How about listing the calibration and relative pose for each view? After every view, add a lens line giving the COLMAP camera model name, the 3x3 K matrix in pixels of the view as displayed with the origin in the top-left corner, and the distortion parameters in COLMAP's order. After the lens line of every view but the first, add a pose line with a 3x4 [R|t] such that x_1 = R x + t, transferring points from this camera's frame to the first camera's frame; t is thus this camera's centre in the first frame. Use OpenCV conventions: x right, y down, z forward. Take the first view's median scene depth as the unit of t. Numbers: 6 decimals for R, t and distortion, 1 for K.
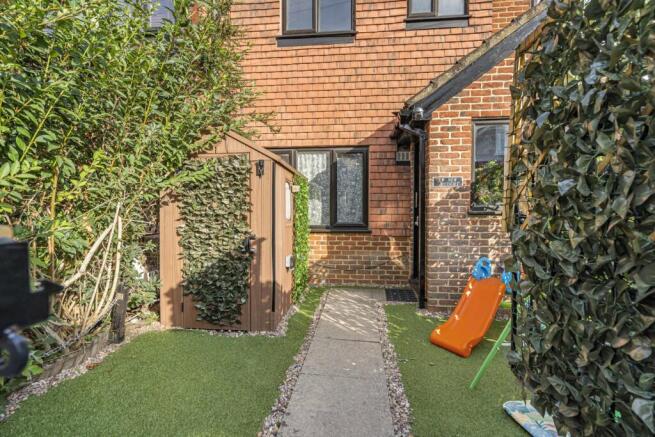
lens RADIAL K [[291.1, 0, 318.5], [0, 291.1, 217.6], [0, 0, 1]] dist [0.000415, -0.000038]
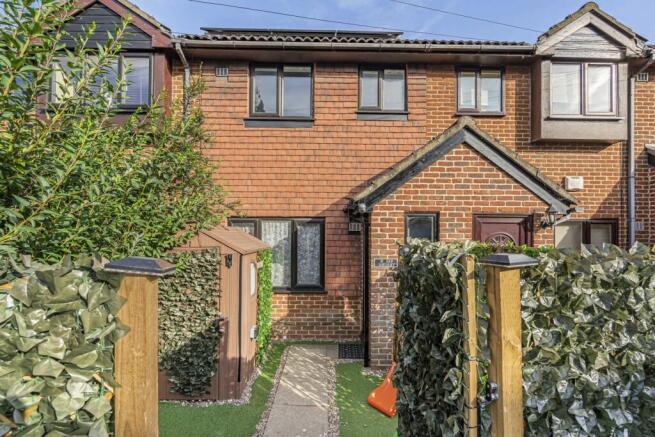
lens RADIAL K [[305.4, 0, 320.7], [0, 305.4, 218.9], [0, 0, 1]] dist [-0.001716, -0.000458]
pose [[0.993651, 0.007413, 0.112263, 0.020765], [-0.004318, 0.999605, -0.027786, -0.211280], [-0.112424, 0.027125, 0.993290, -0.193322]]
